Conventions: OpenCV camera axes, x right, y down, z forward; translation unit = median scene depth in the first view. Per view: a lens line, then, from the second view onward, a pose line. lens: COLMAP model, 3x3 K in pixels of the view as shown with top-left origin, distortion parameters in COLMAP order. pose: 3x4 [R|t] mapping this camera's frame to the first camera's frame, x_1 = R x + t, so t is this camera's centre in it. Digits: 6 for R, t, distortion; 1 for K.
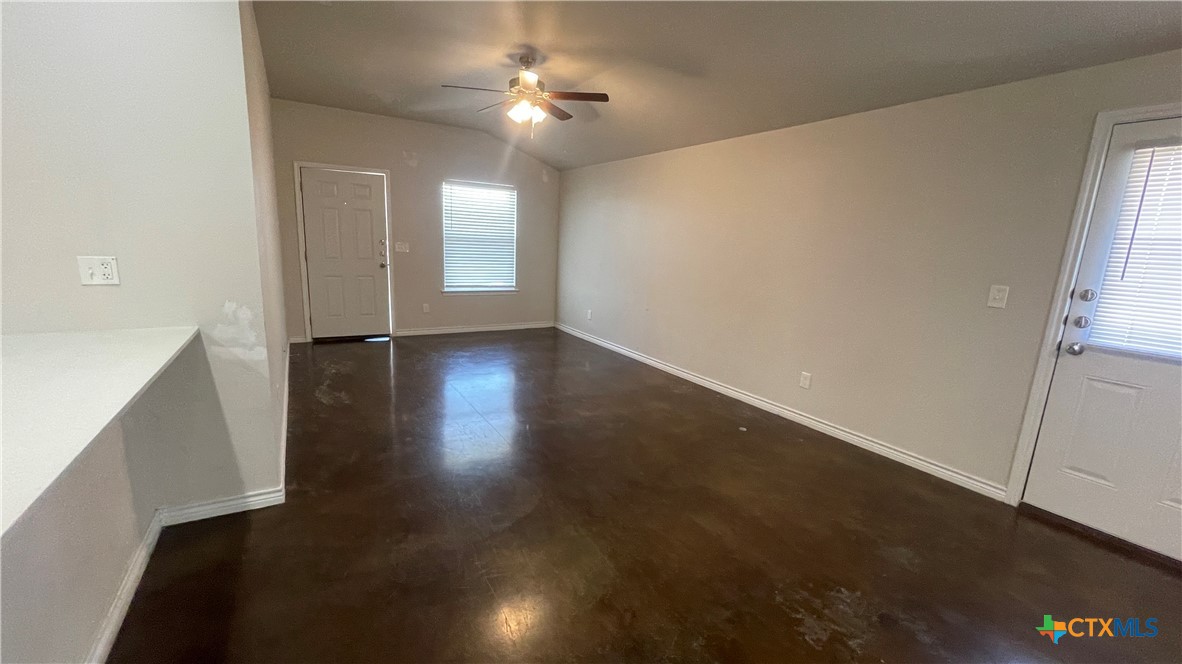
lens RADIAL K [[479.1, 0, 591.0], [0, 479.1, 332.0], [0, 0, 1]] dist [0.003065, 0.000353]
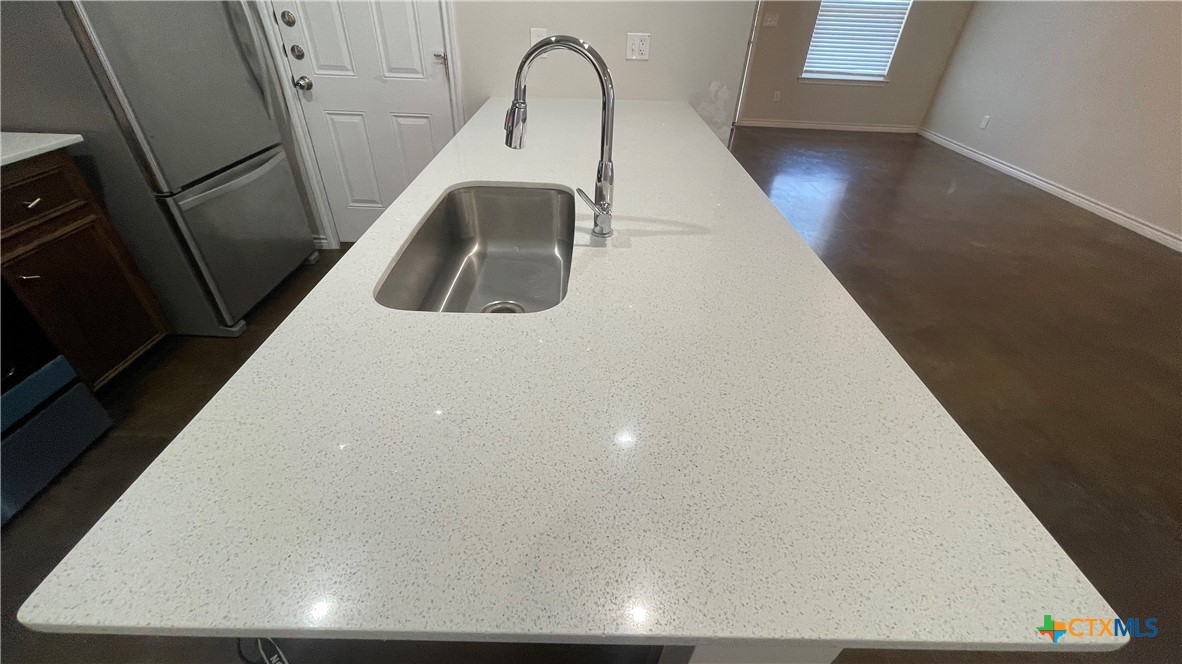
lens RADIAL K [[479.1, 0, 591.0], [0, 479.1, 332.0], [0, 0, 1]] dist [0.003065, 0.000353]
pose [[0.850584, 0.294870, -0.435382, -0.146825], [-0.098466, 0.902647, 0.418966, 0.011718], [0.516537, -0.313495, 0.796812, -0.107932]]
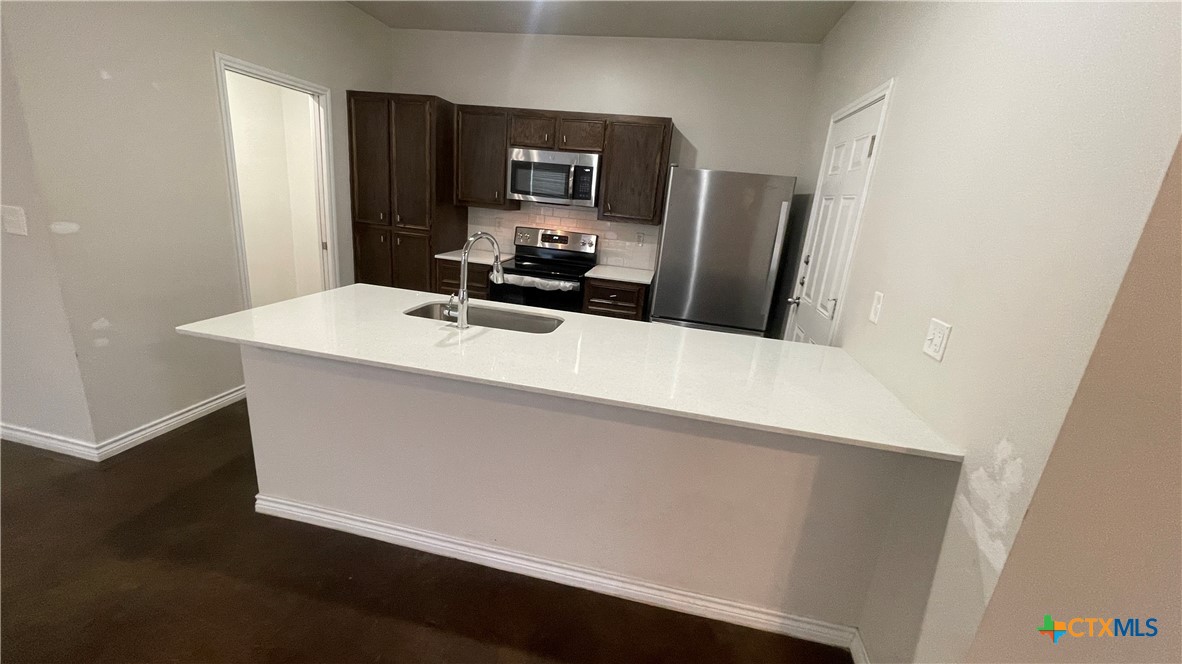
lens RADIAL K [[479.1, 0, 591.0], [0, 479.1, 332.0], [0, 0, 1]] dist [0.003065, 0.000353]
pose [[-0.667471, 0.101861, -0.737636, -0.029608], [-0.259846, 0.896467, 0.358924, -0.106592], [0.697827, 0.431243, -0.571898, 0.410035]]
